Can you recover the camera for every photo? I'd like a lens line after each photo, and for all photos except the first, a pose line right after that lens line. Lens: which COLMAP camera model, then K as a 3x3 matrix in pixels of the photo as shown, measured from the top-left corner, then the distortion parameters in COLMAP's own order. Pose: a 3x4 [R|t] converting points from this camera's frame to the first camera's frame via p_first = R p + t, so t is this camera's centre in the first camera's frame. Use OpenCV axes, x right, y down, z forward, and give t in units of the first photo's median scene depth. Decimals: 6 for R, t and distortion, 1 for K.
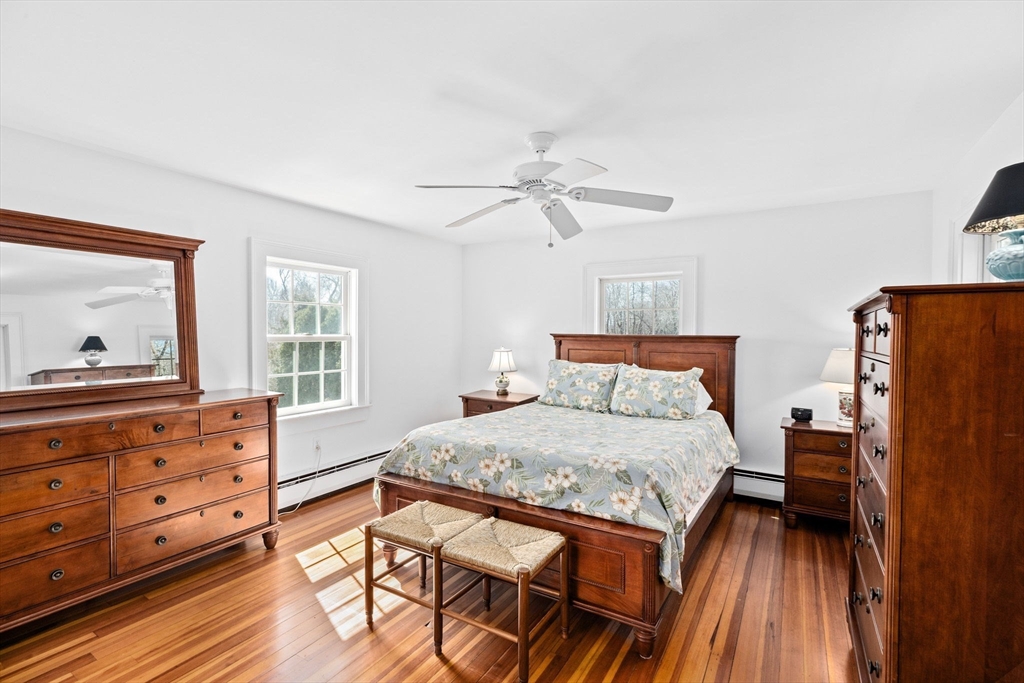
lens RADIAL K [[460.1, 0, 514.8], [0, 460.1, 341.8], [0, 0, 1]] dist [-0.003752, 0.000321]
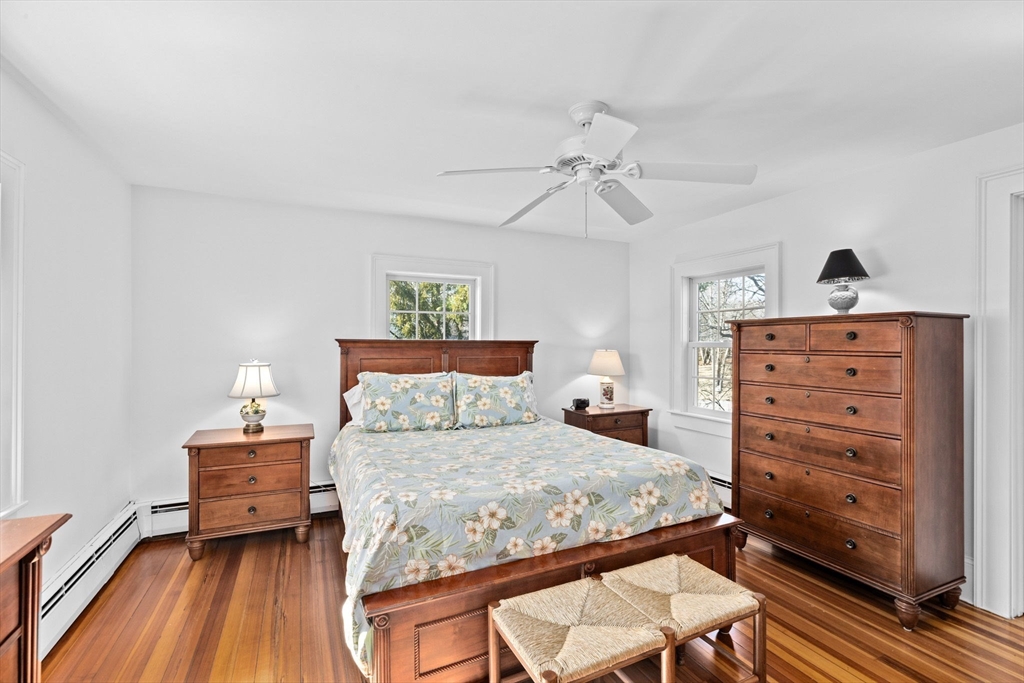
lens RADIAL K [[460.1, 0, 514.8], [0, 460.1, 341.8], [0, 0, 1]] dist [-0.003752, 0.000321]
pose [[0.551906, -0.004178, 0.833896, -0.637564], [0.016037, 0.999856, -0.005605, -0.007074], [-0.833752, 0.016466, 0.551893, 0.565601]]
